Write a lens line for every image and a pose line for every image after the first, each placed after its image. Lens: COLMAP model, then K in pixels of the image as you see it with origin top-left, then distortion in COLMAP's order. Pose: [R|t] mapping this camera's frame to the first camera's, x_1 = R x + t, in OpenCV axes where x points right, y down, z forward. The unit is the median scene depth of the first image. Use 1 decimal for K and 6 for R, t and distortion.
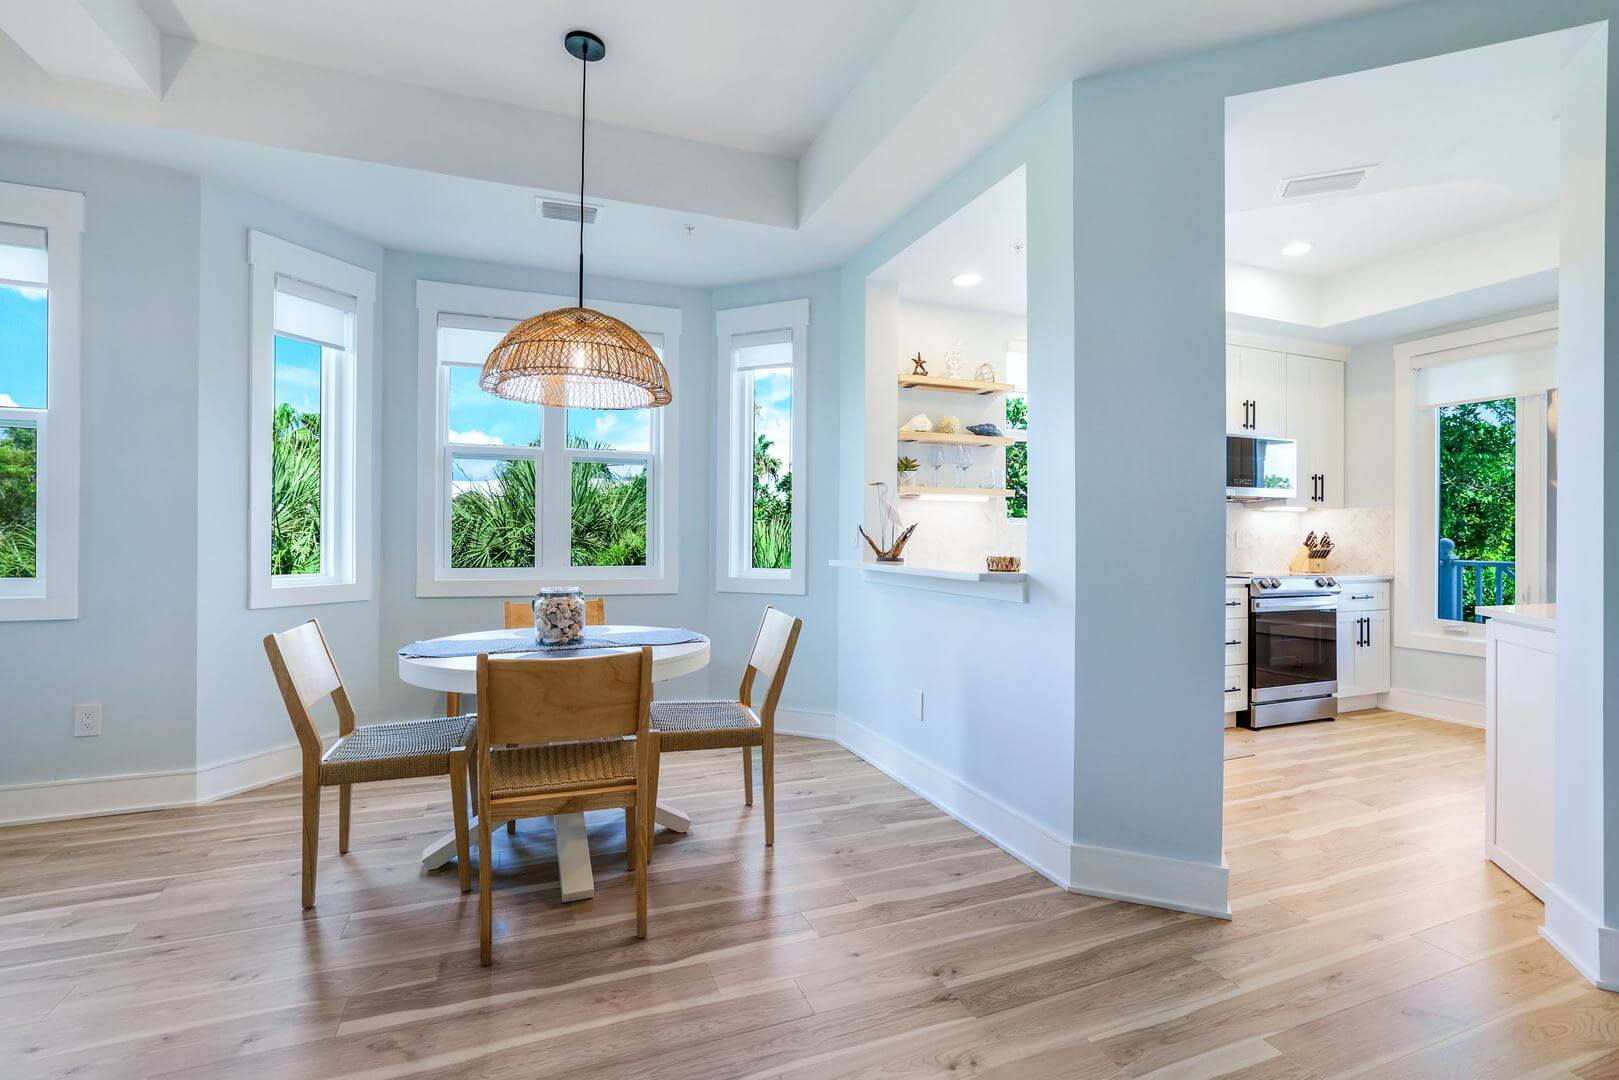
lens RADIAL K [[754.0, 0, 815.0], [0, 754.0, 530.8], [0, 0, 1]] dist [-0.019110, 0.000673]
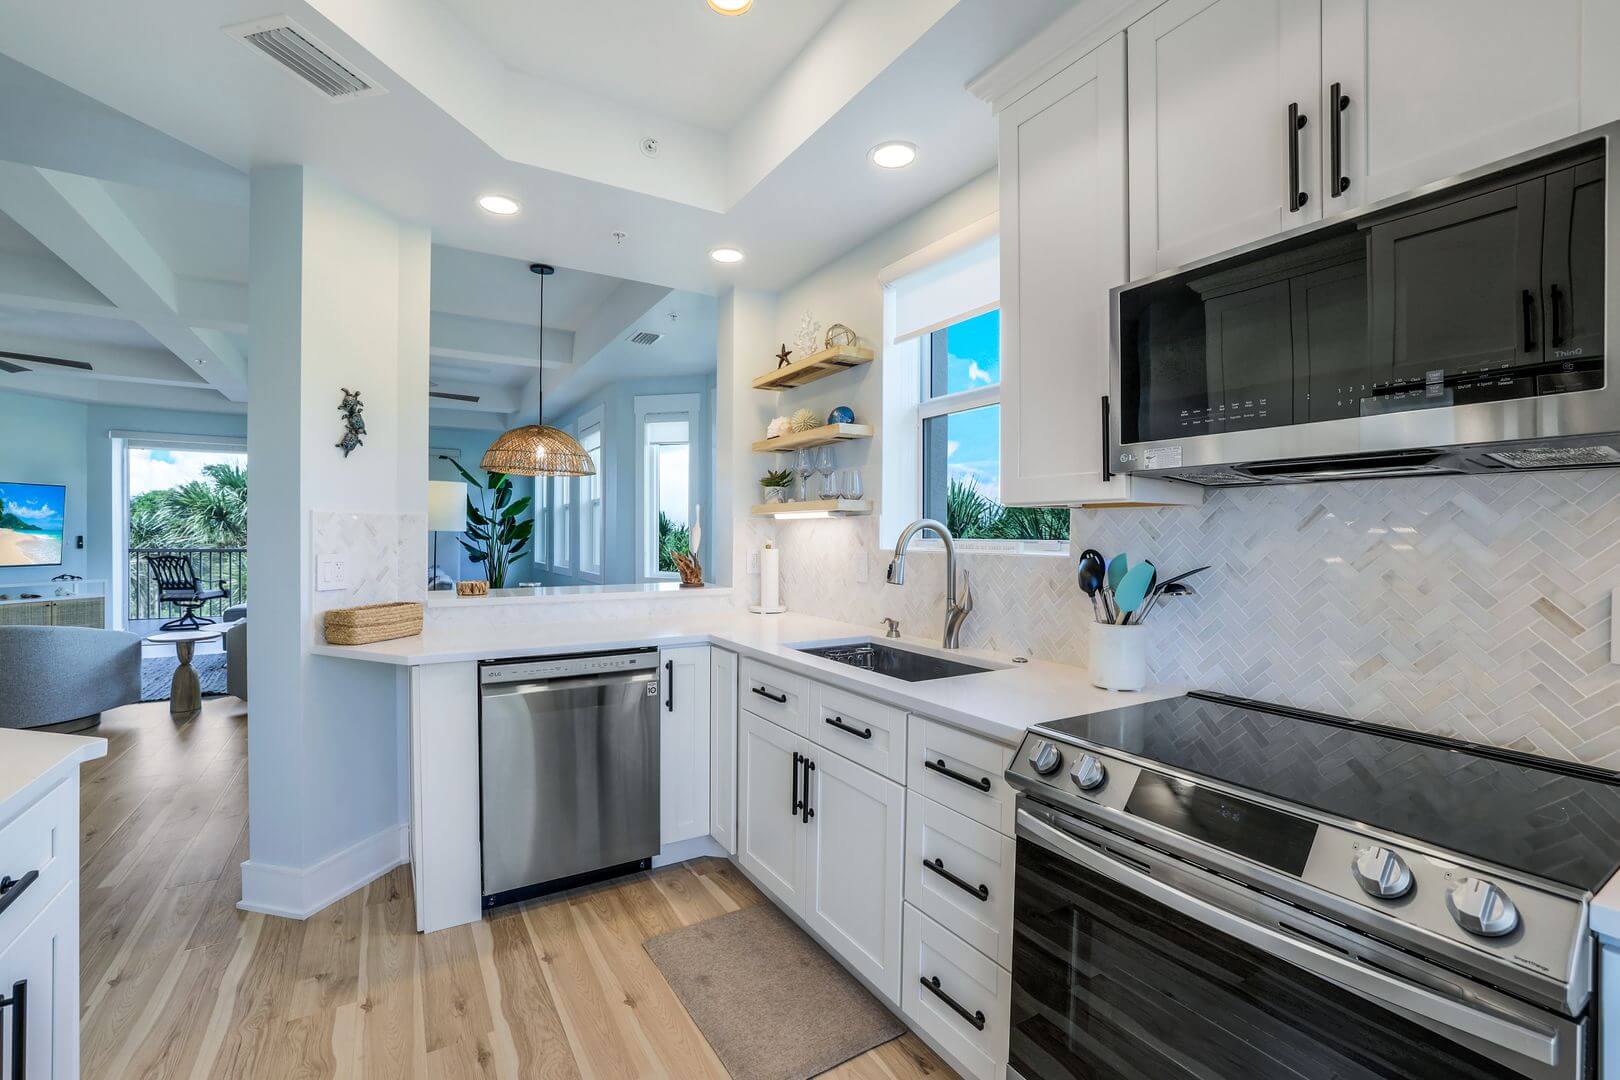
lens RADIAL K [[706.2, 0, 789.8], [0, 706.2, 539.5], [0, 0, 1]] dist [-0.027576, 0.012064]
pose [[0.141570, 0.001342, -0.989927, 0.876768], [-0.000942, 0.999999, 0.001221, -0.019330], [0.989928, 0.000760, 0.141571, 0.858606]]
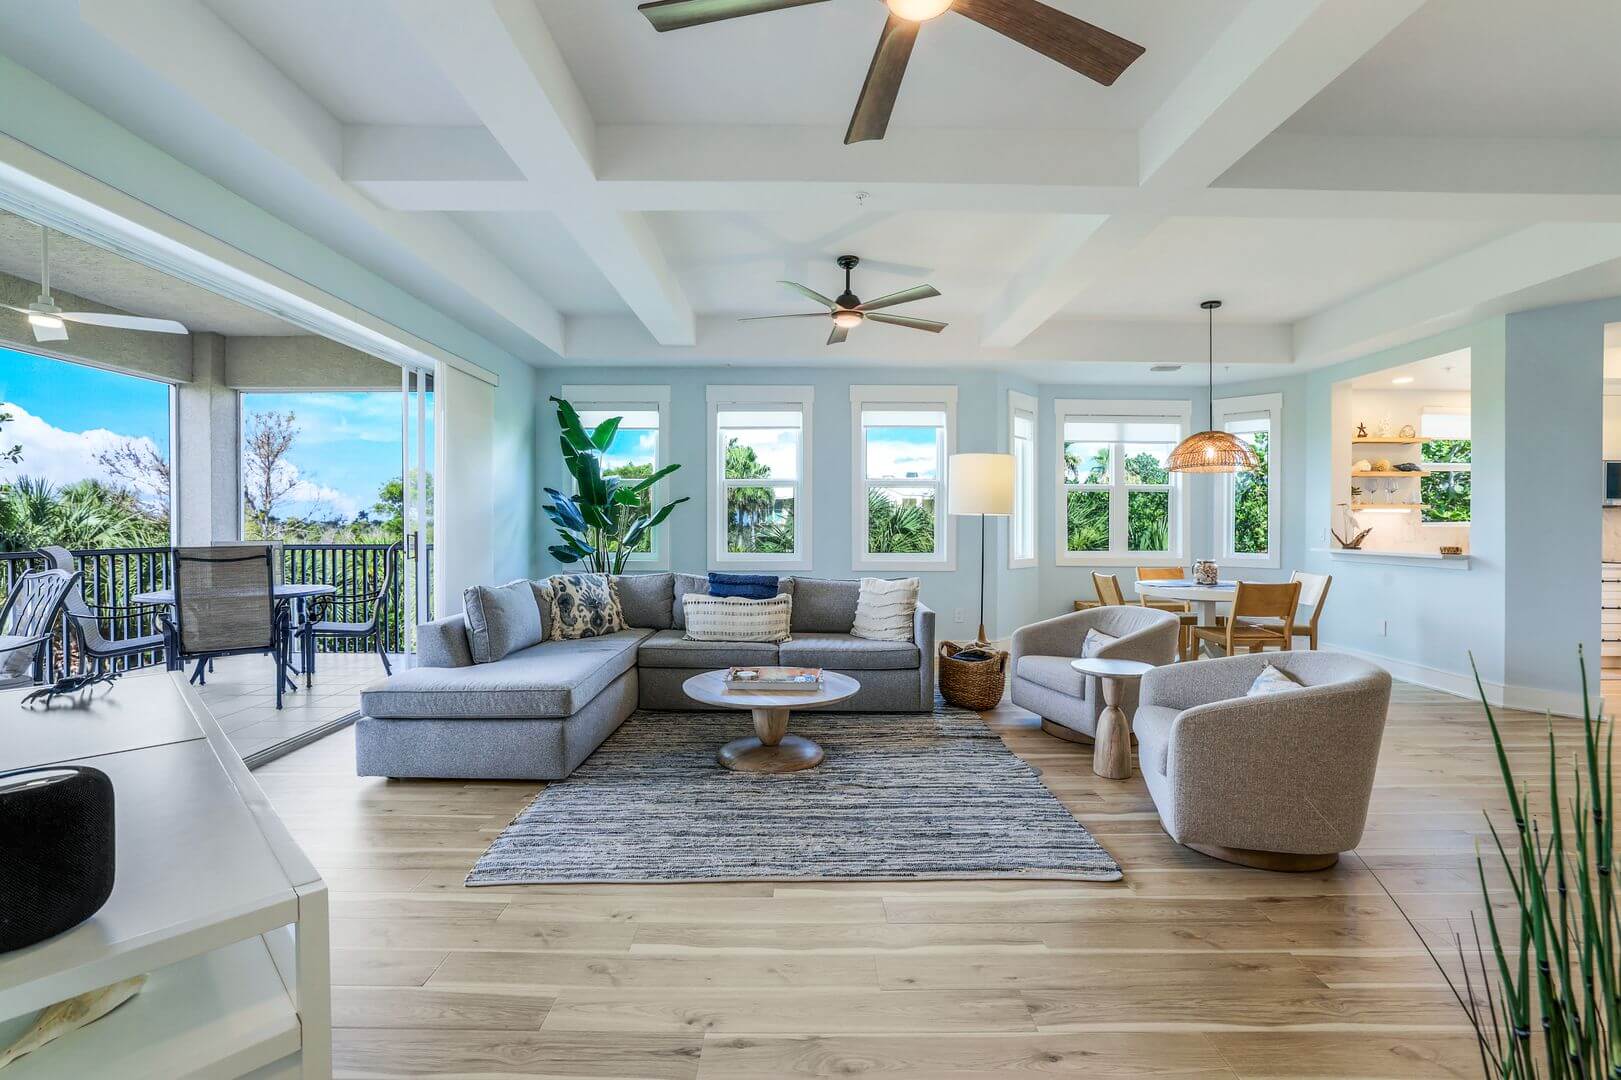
lens RADIAL K [[700.2, 0, 821.0], [0, 700.2, 539.7], [0, 0, 1]] dist [-0.043856, 0.018508]
pose [[0.933062, 0.003681, -0.359696, -0.405785], [0.005502, 0.999685, 0.024503, -0.022745], [0.359672, -0.024841, 0.932748, -0.794452]]
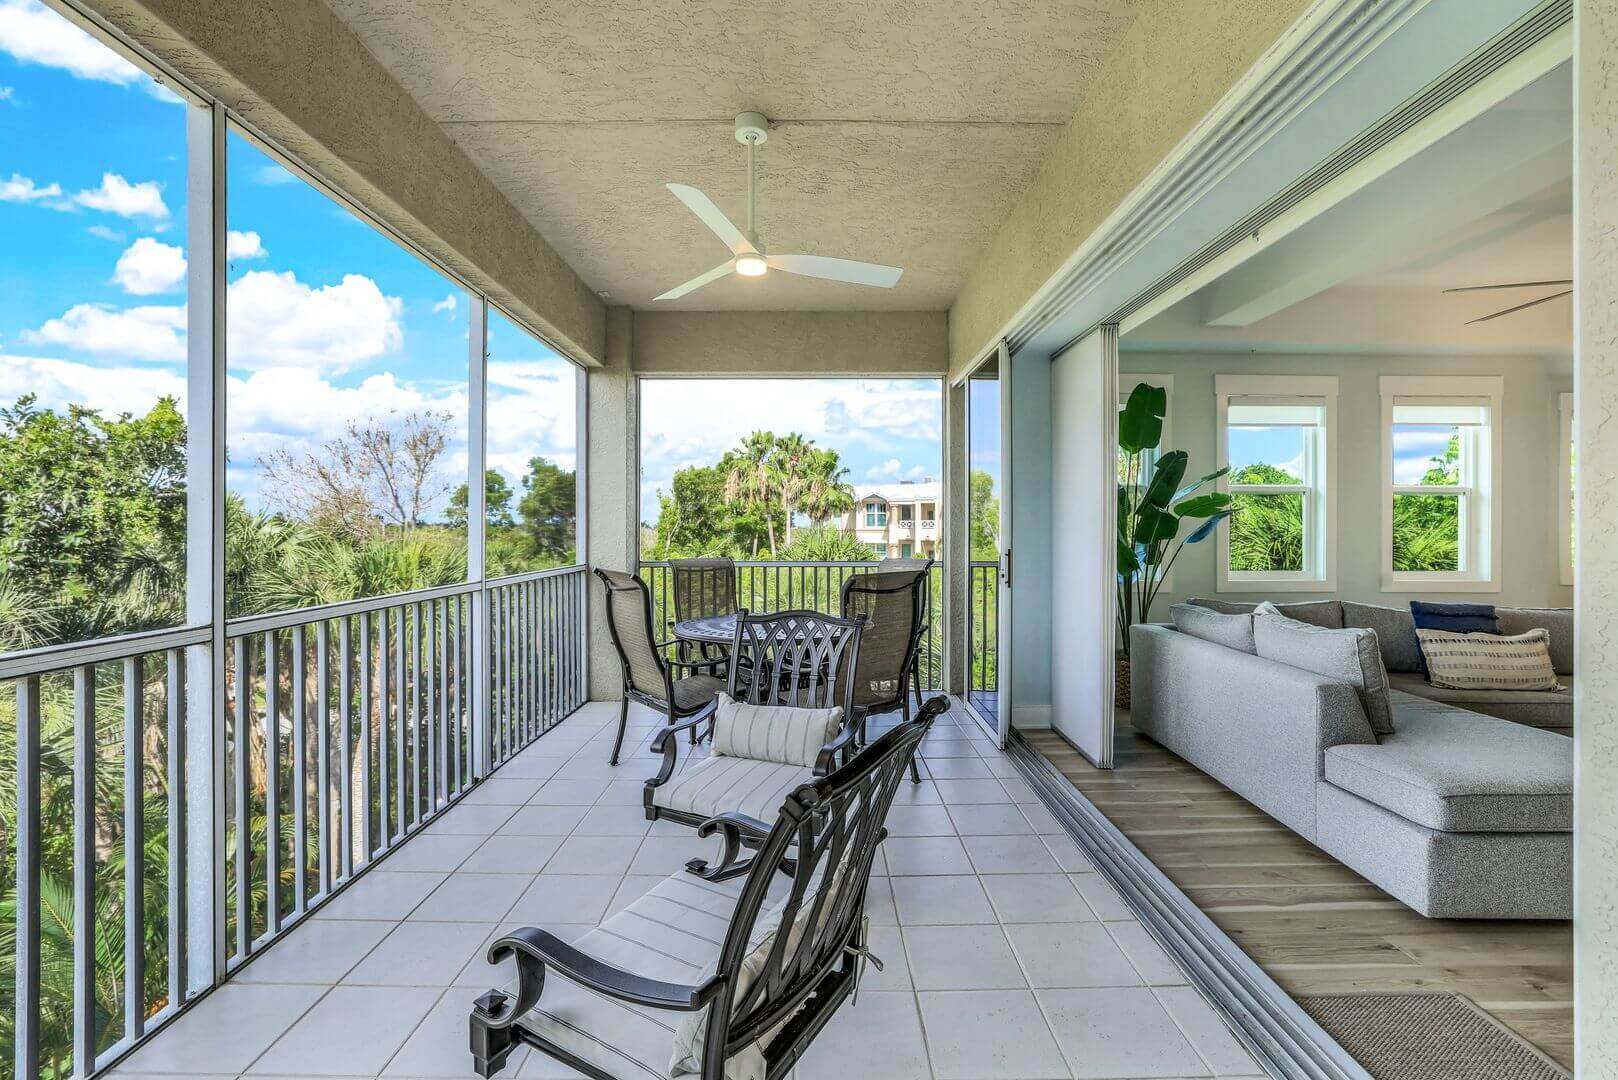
lens RADIAL K [[713.7, 0, 796.9], [0, 713.7, 539.2], [0, 0, 1]] dist [-0.003045, 0.000198]
pose [[0.932166, 0.003053, -0.362020, -1.372830], [0.003485, 0.999842, 0.017404, -0.043360], [0.362016, -0.017485, 0.932008, -0.963521]]
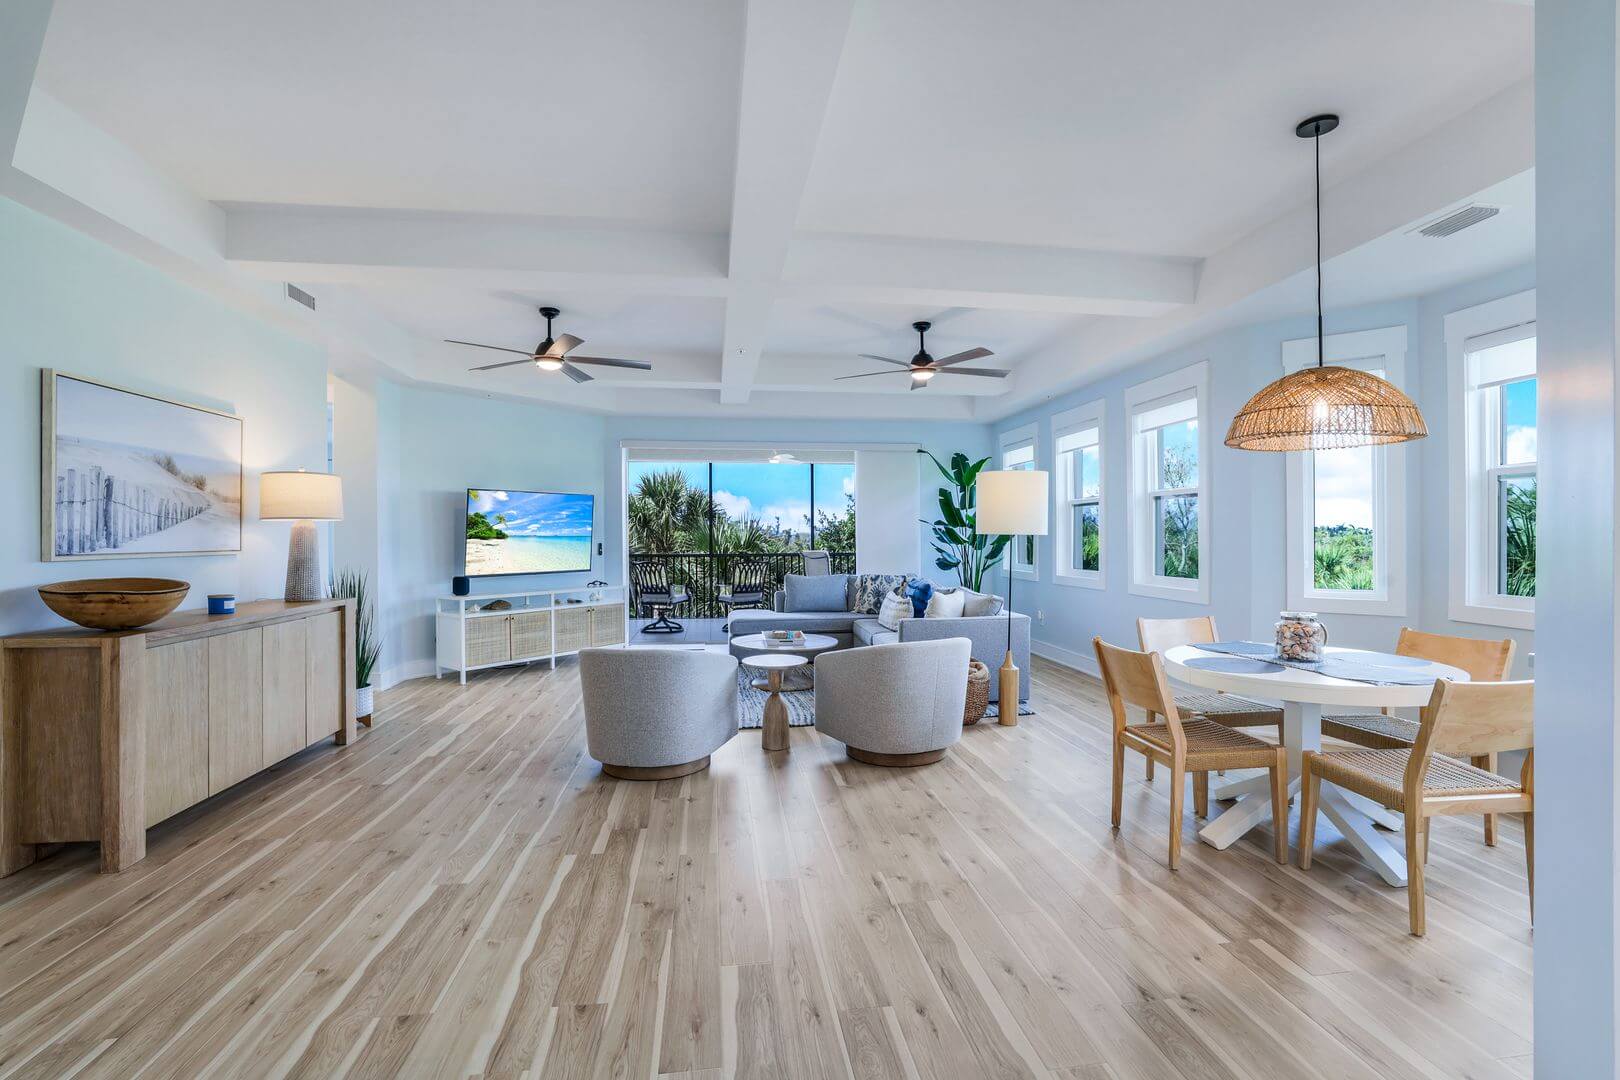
lens RADIAL K [[714.6, 0, 797.9], [0, 714.6, 539.2], [0, 0, 1]] dist [-0.003045, 0.000198]
pose [[-0.256224, -0.000551, -0.966617, 0.578969], [0.007322, 0.999970, -0.002510, -0.026321], [0.966590, -0.007721, -0.256212, 0.332573]]
